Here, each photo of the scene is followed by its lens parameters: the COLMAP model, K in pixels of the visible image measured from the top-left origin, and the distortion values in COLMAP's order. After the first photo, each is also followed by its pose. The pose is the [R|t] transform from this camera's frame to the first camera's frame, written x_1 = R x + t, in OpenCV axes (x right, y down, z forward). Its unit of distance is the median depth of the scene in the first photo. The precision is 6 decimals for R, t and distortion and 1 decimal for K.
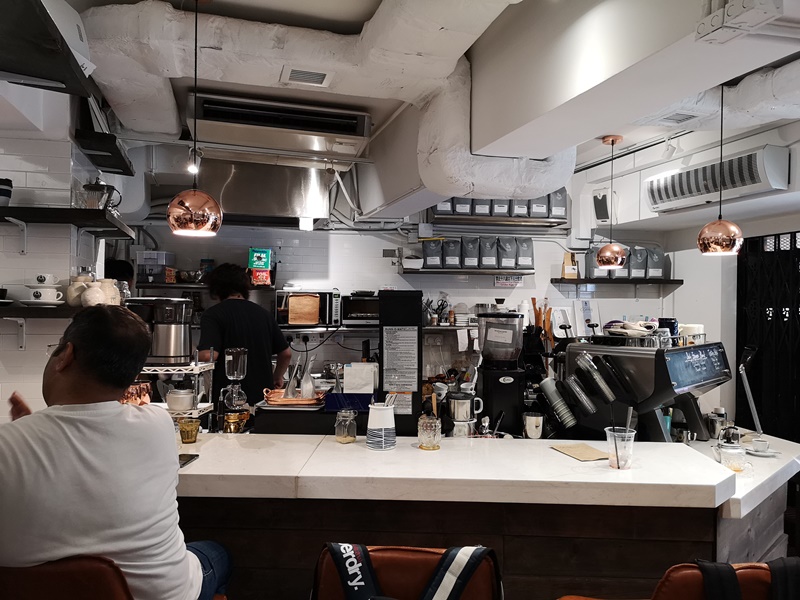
lens RADIAL K [[612.4, 0, 400.0], [0, 612.4, 300.0], [0, 0, 1]] dist [0.064644, -0.001402]
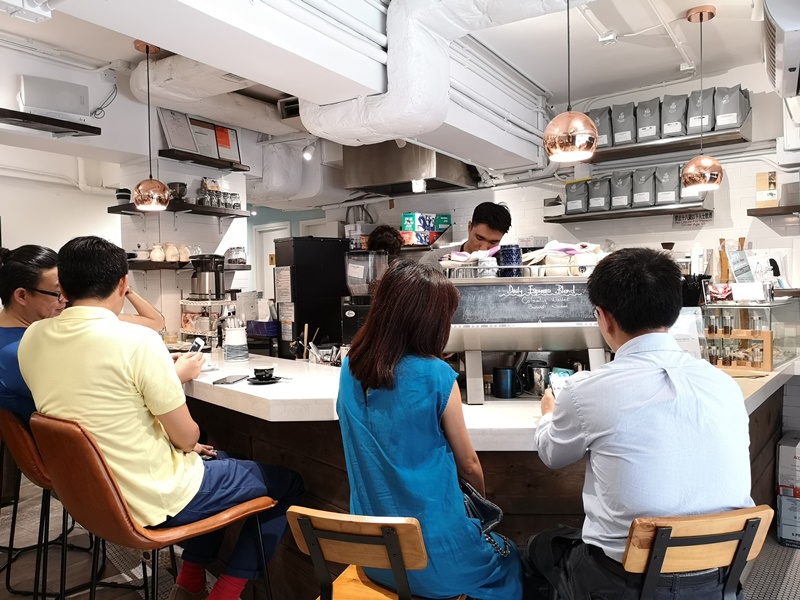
lens RADIAL K [[628.2, 0, 400.0], [0, 628.2, 300.0], [0, 0, 1]] dist [0.005449, -0.002795]
pose [[0.664717, -0.003456, -0.747088, 0.626820], [0.028556, 0.999376, 0.020785, 0.052683], [0.746550, -0.035150, 0.664401, 0.213118]]
